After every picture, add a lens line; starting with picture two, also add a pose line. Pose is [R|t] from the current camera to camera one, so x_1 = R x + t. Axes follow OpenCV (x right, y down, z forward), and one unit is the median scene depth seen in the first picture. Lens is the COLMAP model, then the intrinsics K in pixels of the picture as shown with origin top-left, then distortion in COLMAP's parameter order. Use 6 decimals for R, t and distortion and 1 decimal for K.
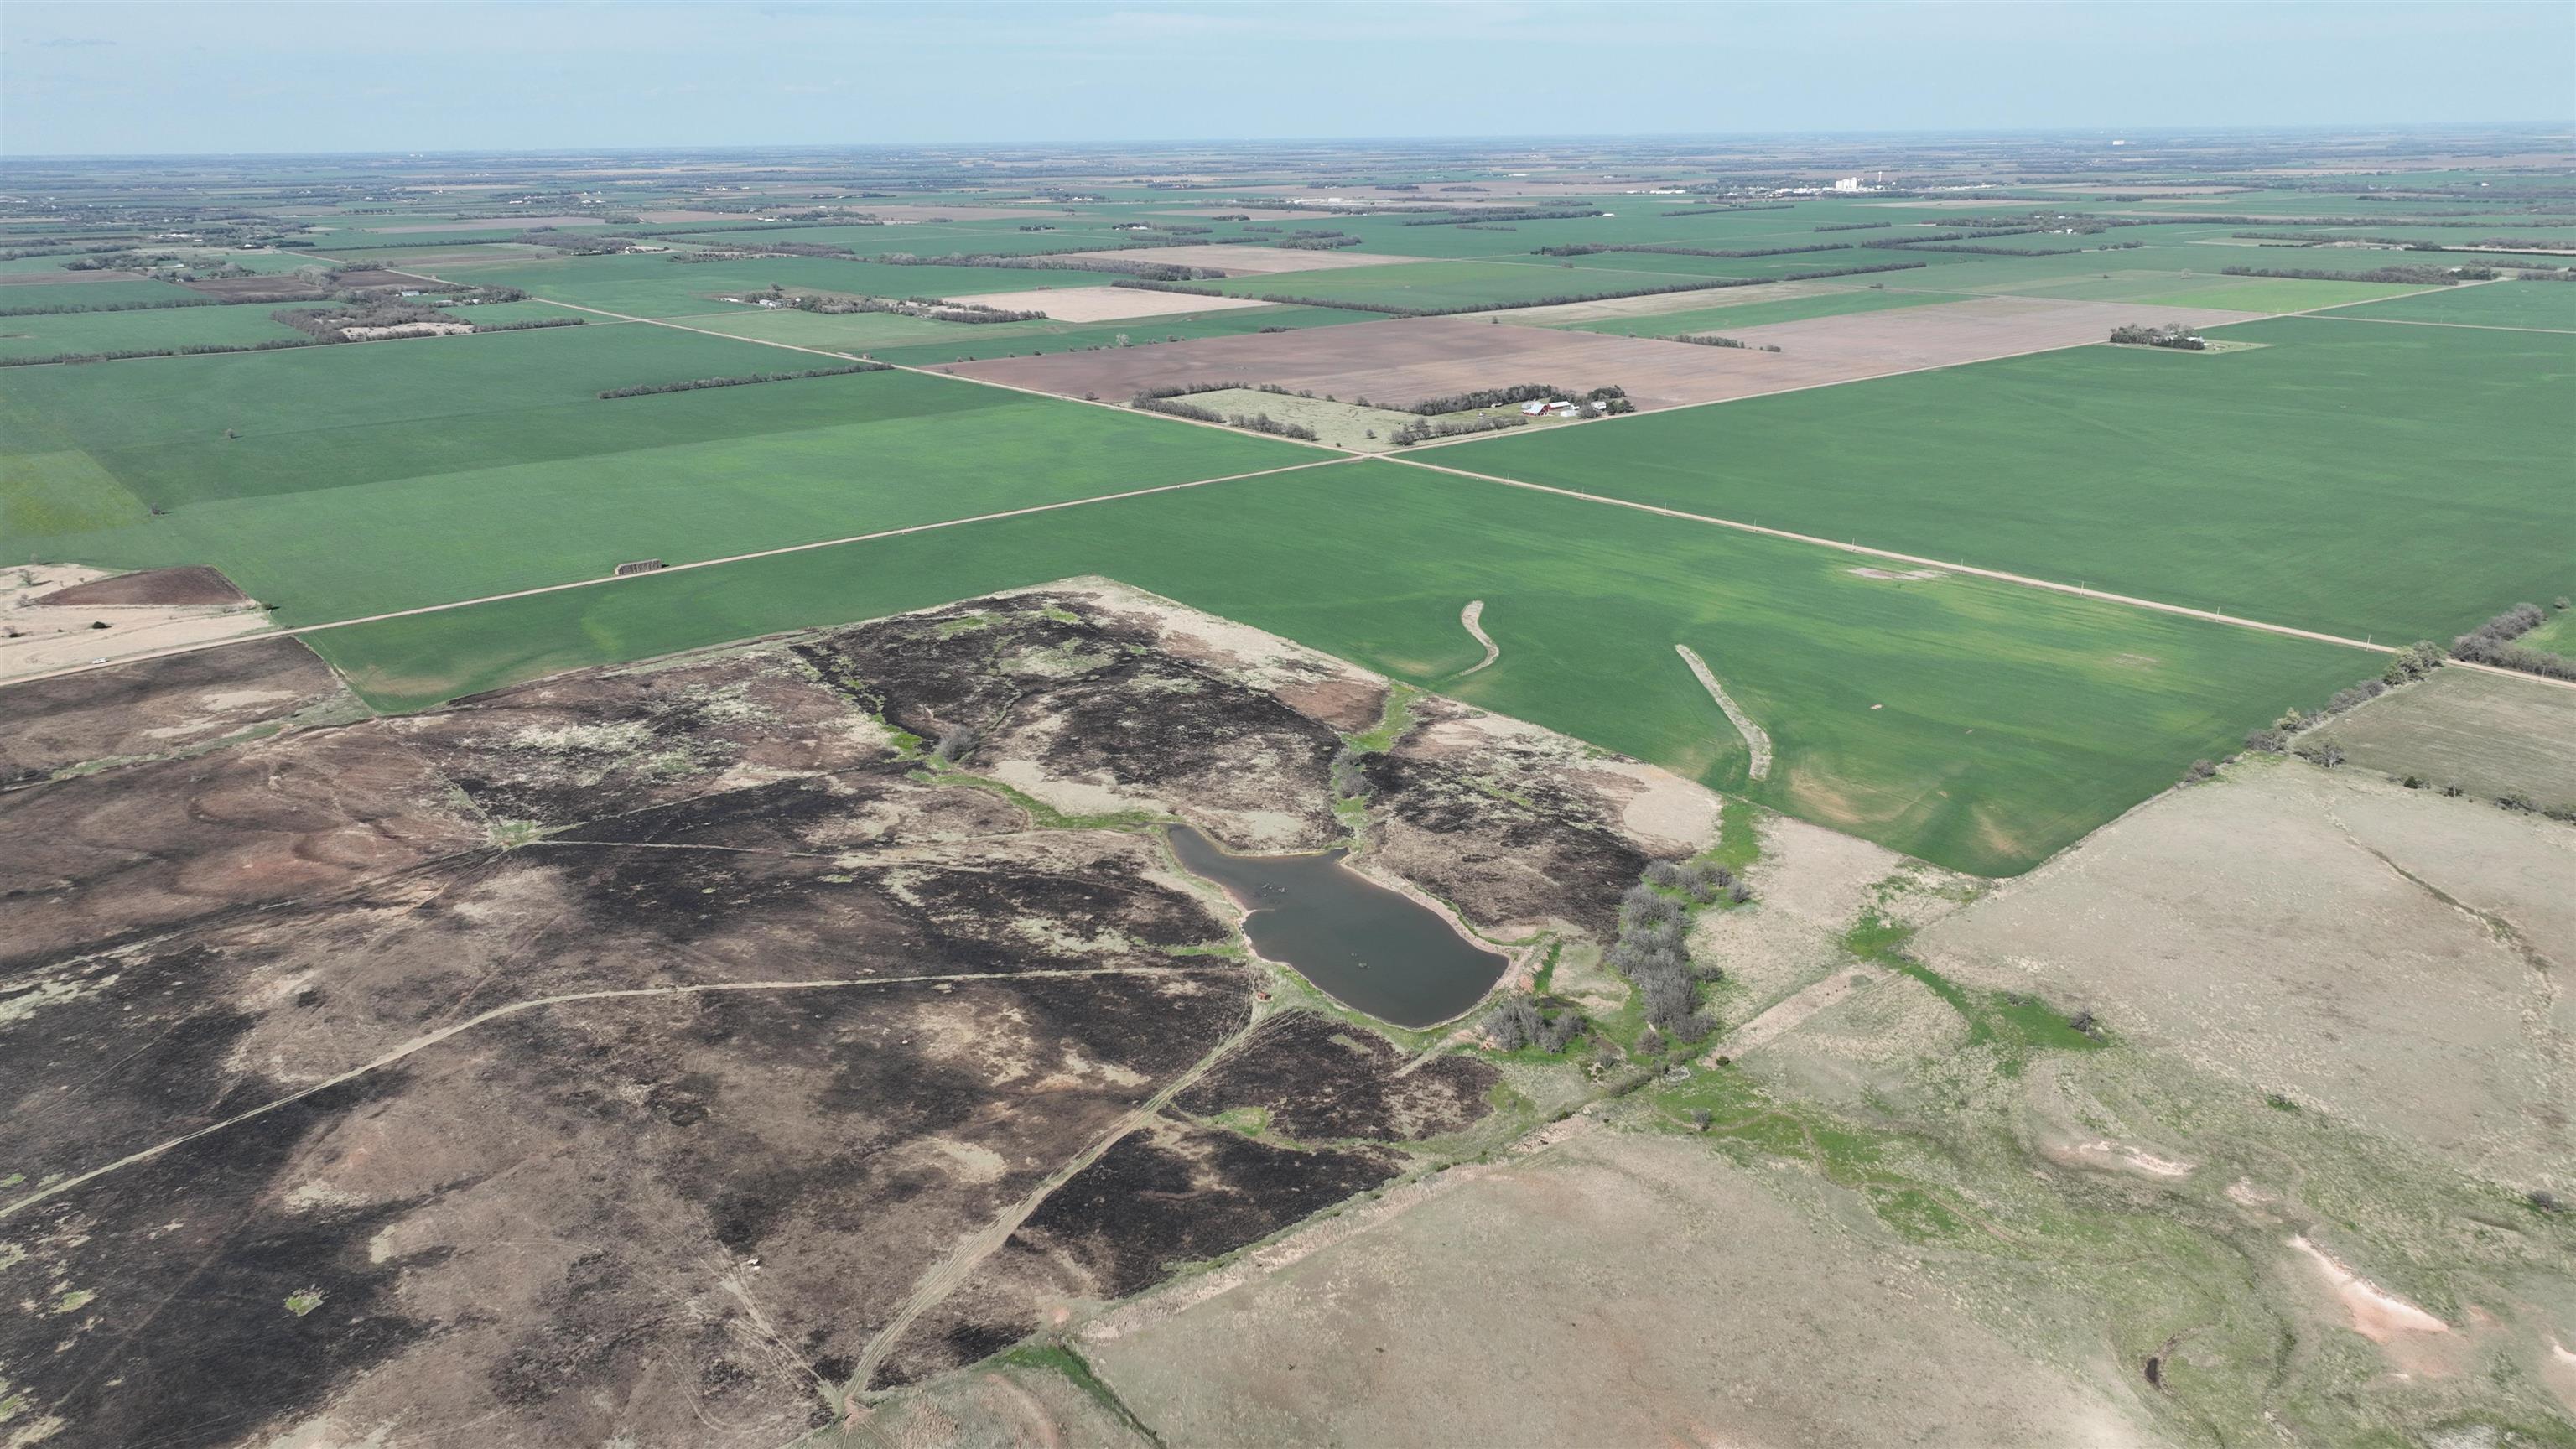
lens RADIAL K [[1775.8, 0, 1301.1], [0, 1775.8, 810.6], [0, 0, 1]] dist [0.003059, 0.007046]
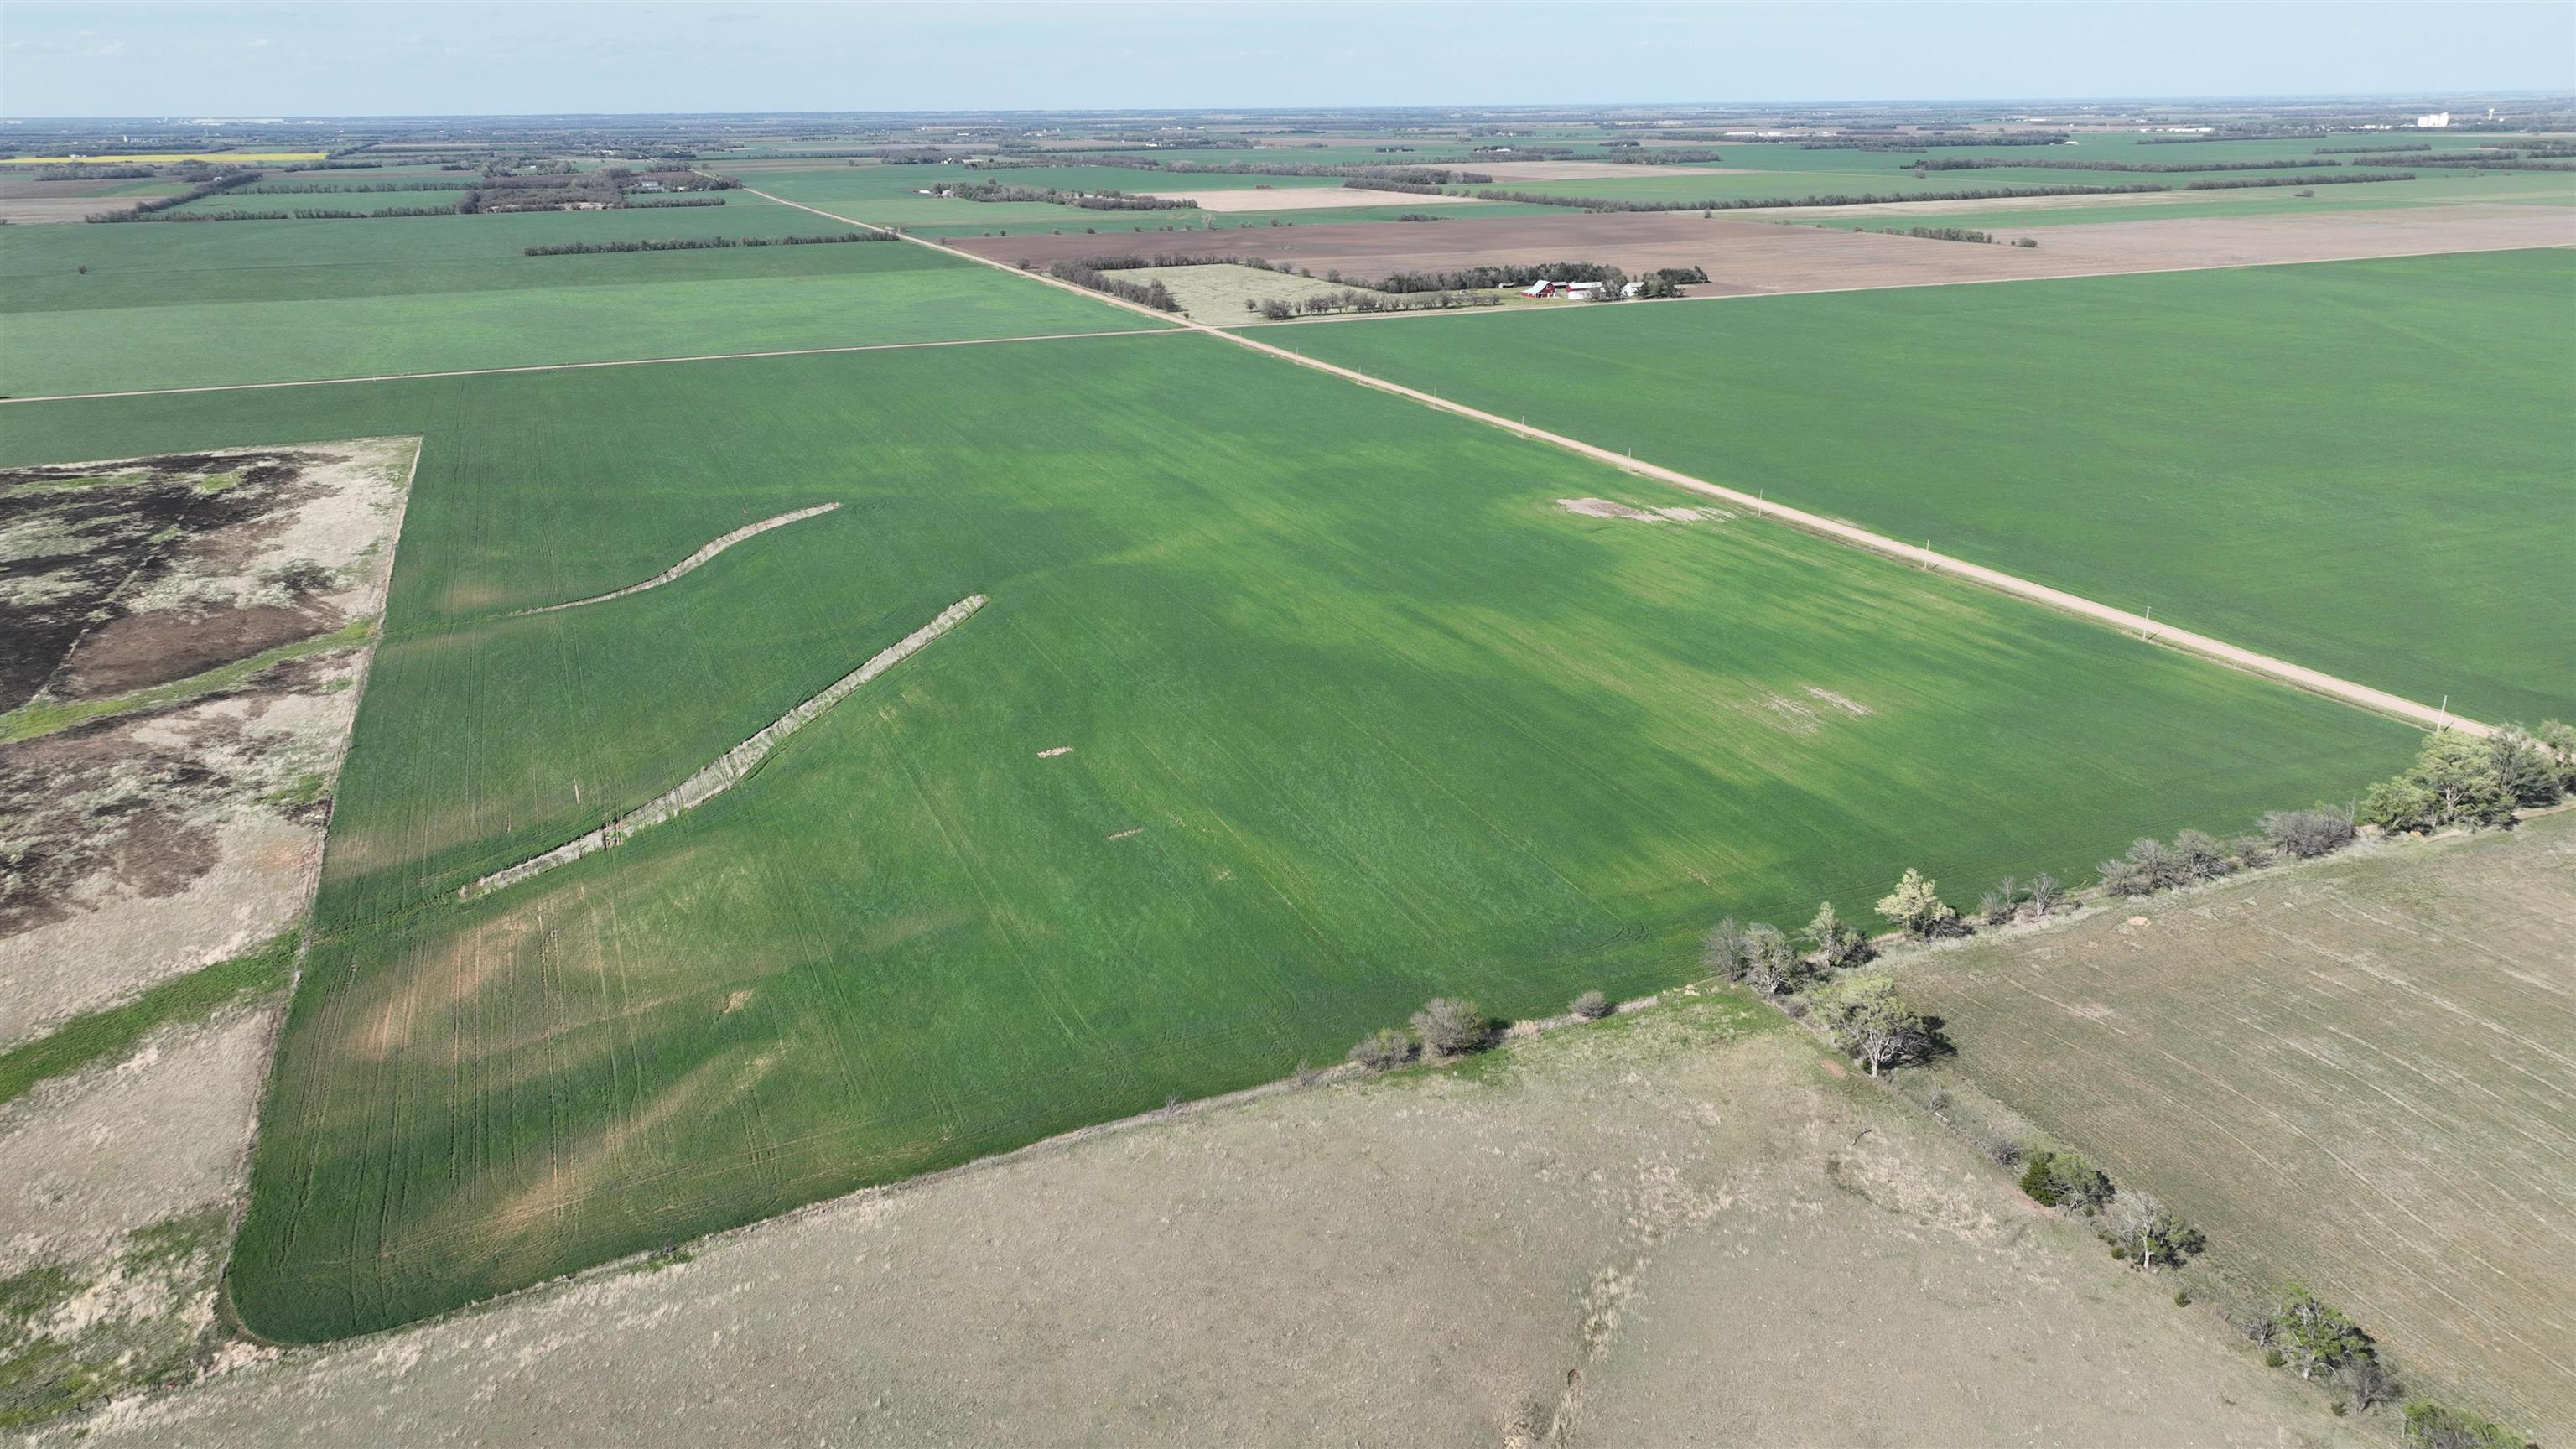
lens RADIAL K [[1809.0, 0, 1297.0], [0, 1809.0, 737.2], [0, 0, 1]] dist [-0.007317, 0.021134]
pose [[0.958407, 0.097585, -0.268205, 0.493086], [-0.104171, 0.994505, -0.010399, -0.062664], [0.265717, 0.037905, 0.963306, 0.574015]]
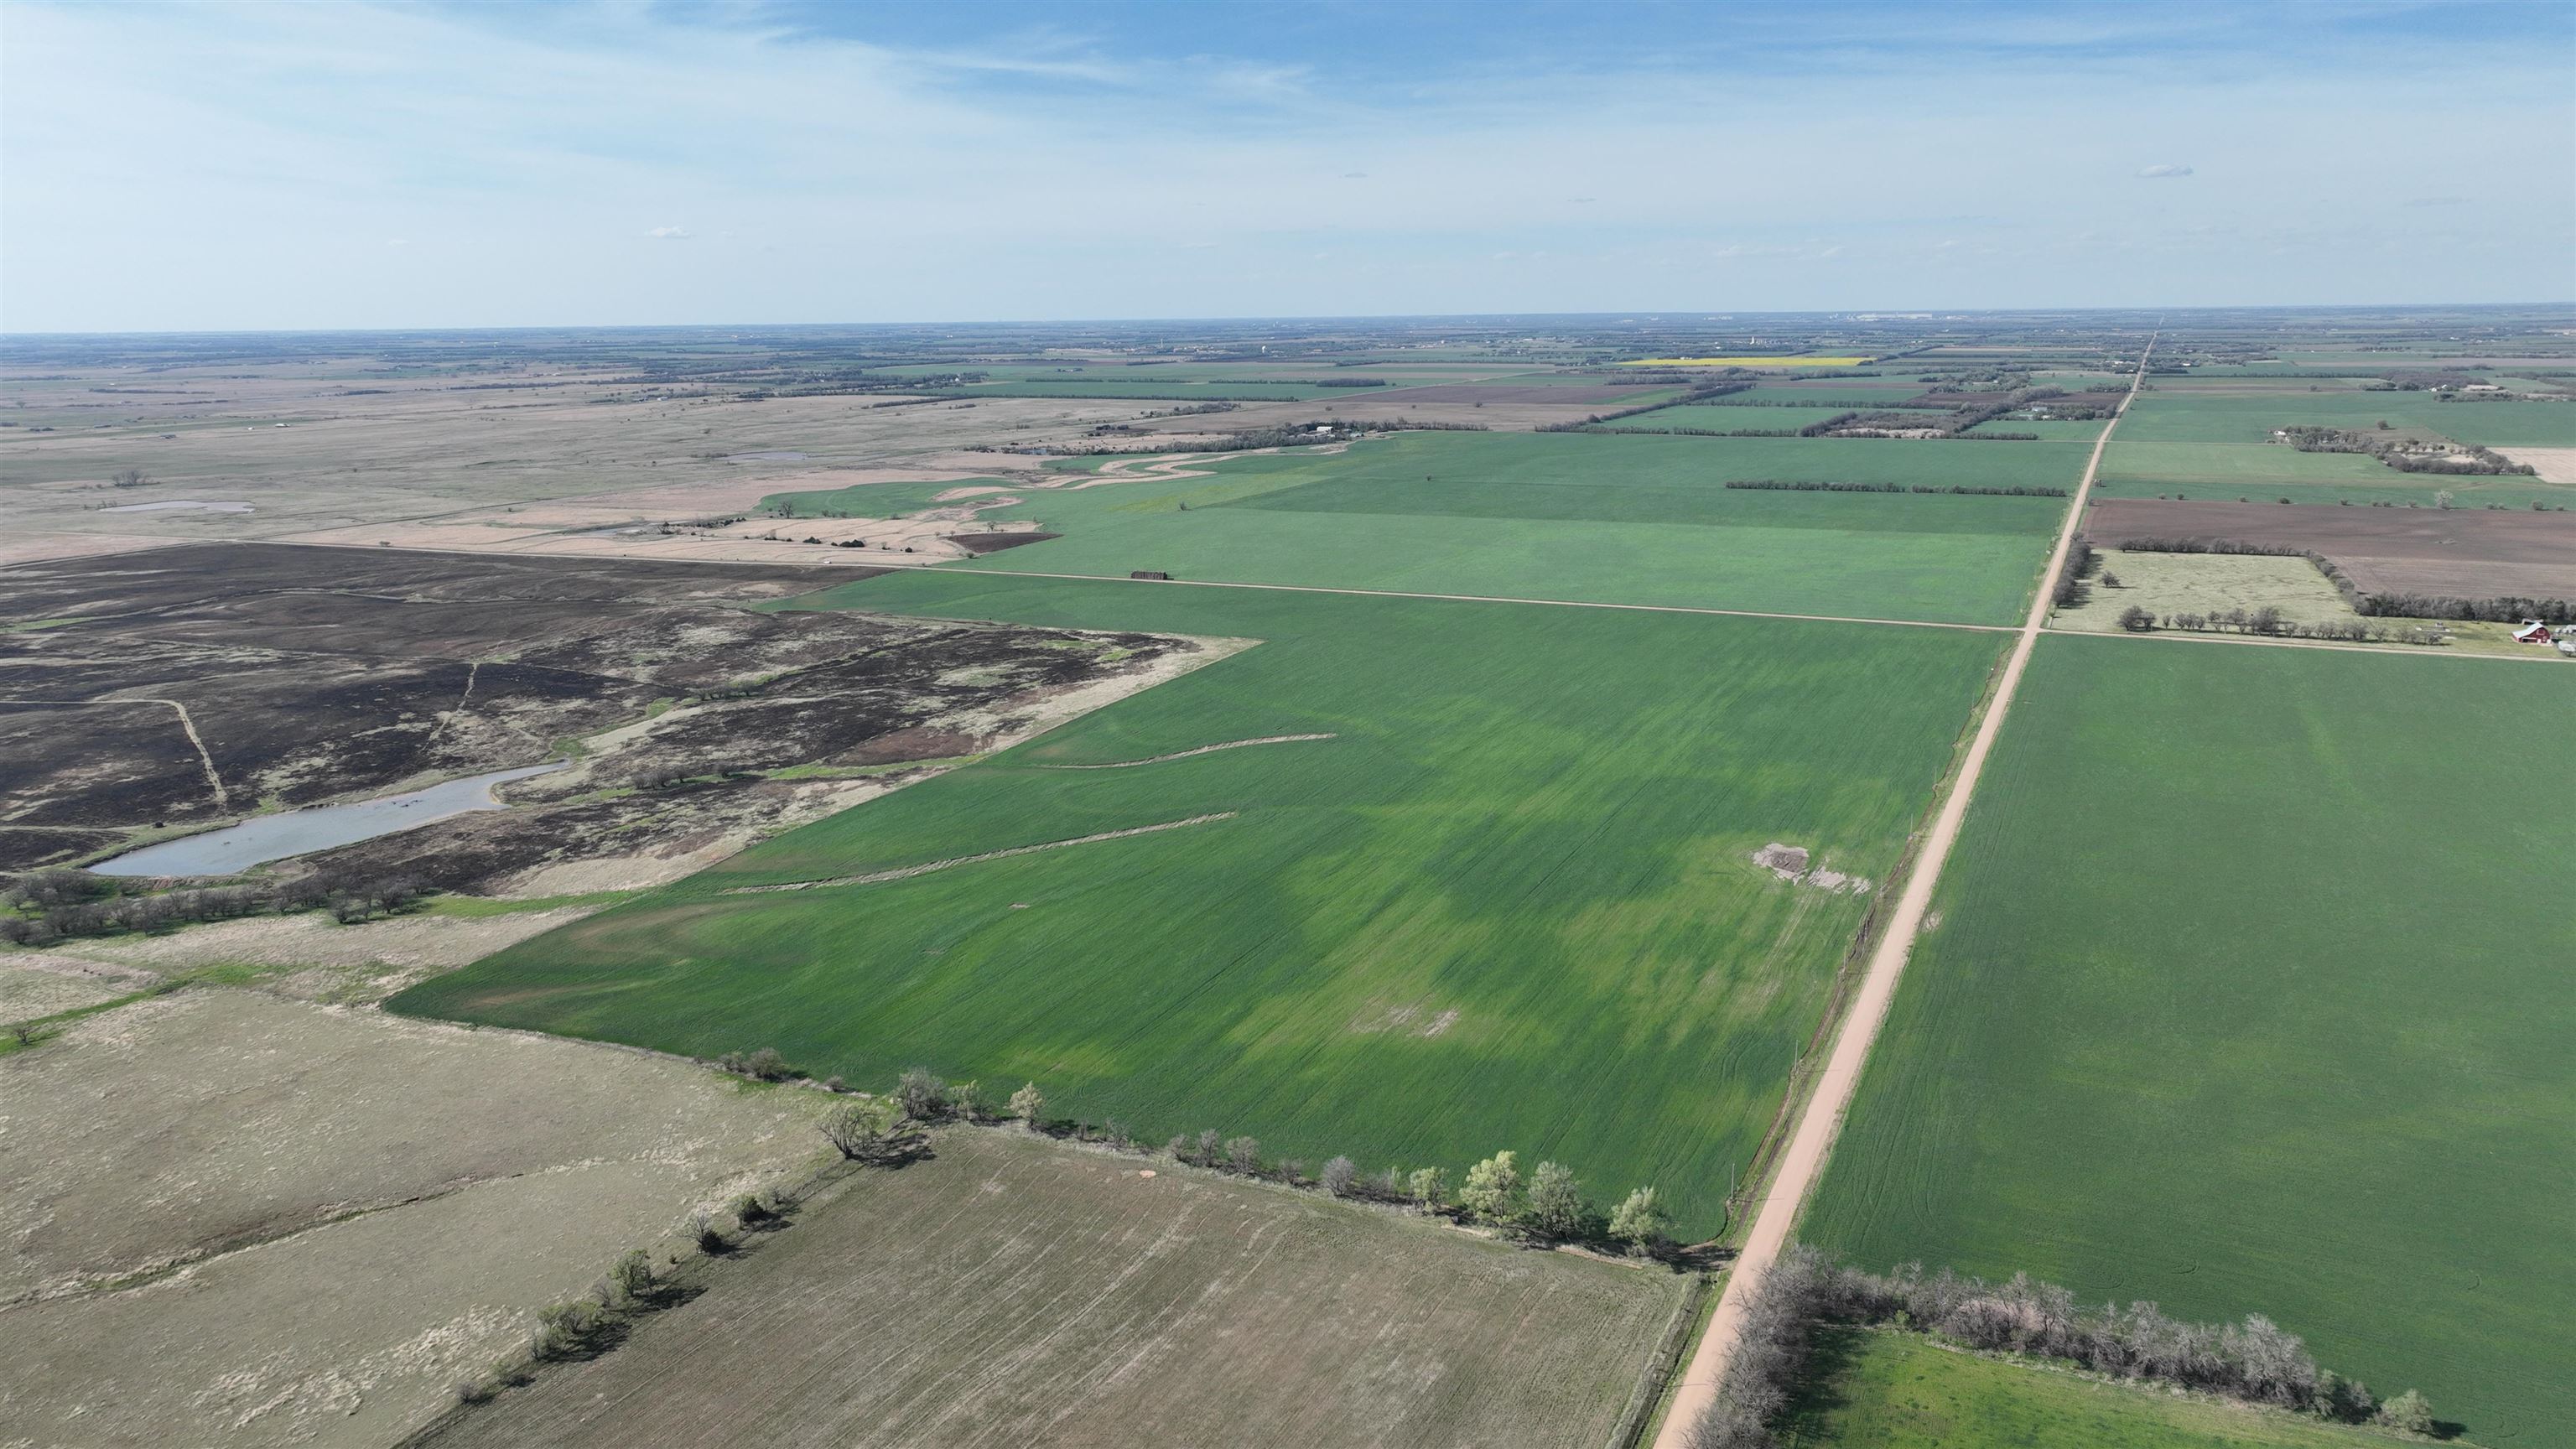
lens RADIAL K [[1809.7, 0, 1294.6], [0, 1809.7, 722.4], [0, 0, 1]] dist [0.000074, 0.014116]
pose [[0.431667, 0.208767, -0.877542, 0.978577], [-0.317973, 0.945618, 0.068550, -0.209813], [0.844131, 0.249444, 0.474574, 0.717069]]
